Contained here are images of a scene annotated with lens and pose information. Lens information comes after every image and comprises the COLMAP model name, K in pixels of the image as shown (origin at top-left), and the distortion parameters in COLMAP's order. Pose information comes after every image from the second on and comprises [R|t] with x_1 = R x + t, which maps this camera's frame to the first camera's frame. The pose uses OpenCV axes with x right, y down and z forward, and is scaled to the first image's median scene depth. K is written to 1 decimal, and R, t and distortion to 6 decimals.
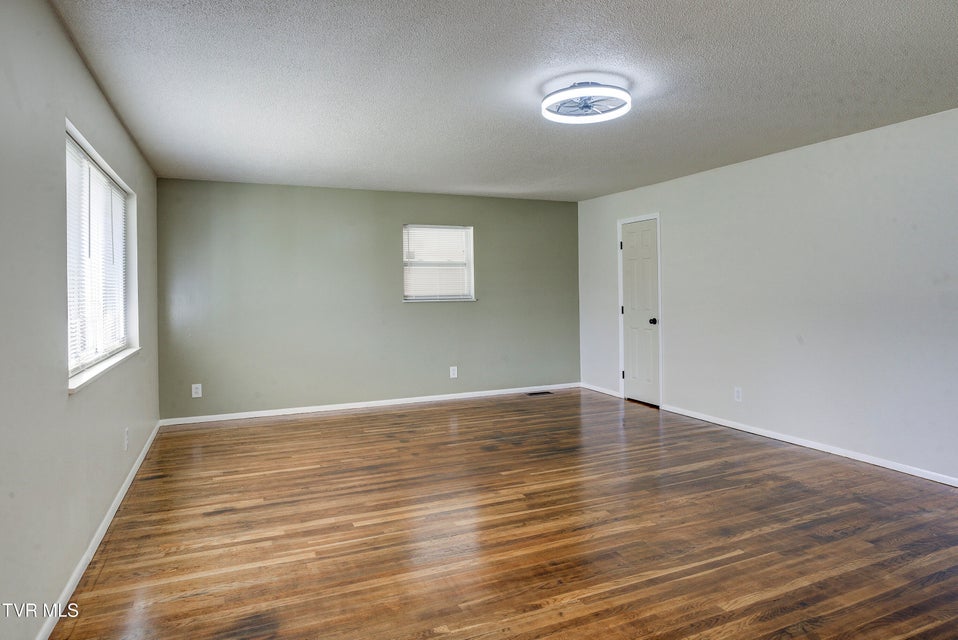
lens RADIAL K [[573.9, 0, 479.2], [0, 573.9, 285.0], [0, 0, 1]] dist [-0.024322, 0.000646]
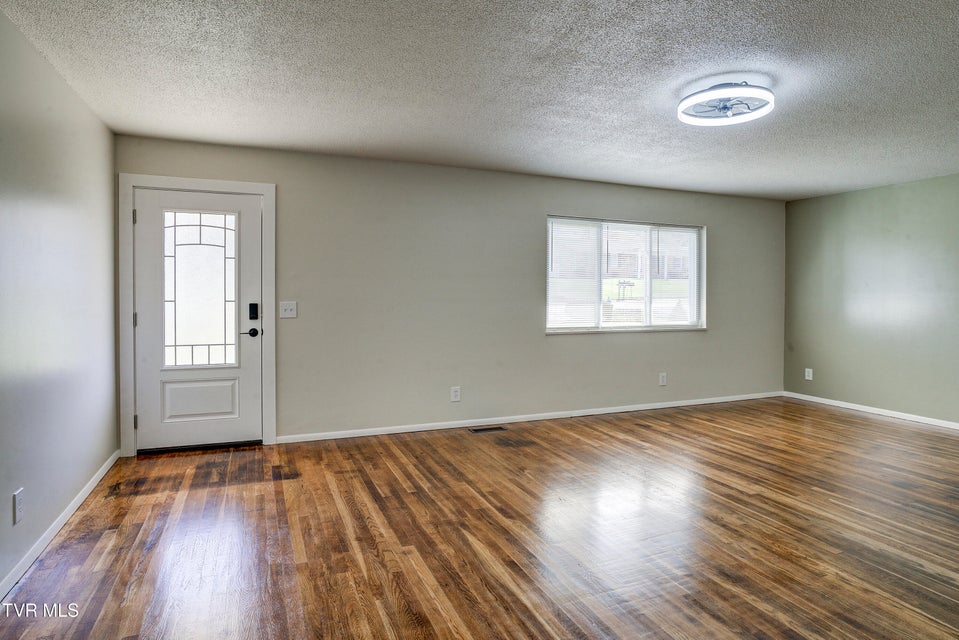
lens RADIAL K [[542.5, 0, 480.1], [0, 542.5, 298.1], [0, 0, 1]] dist [-0.005133, -0.000098]
pose [[-0.022044, 0.017749, -0.999599, 1.008905], [0.003495, 0.999838, 0.017676, 0.006199], [0.999751, -0.003104, -0.022103, 0.528126]]
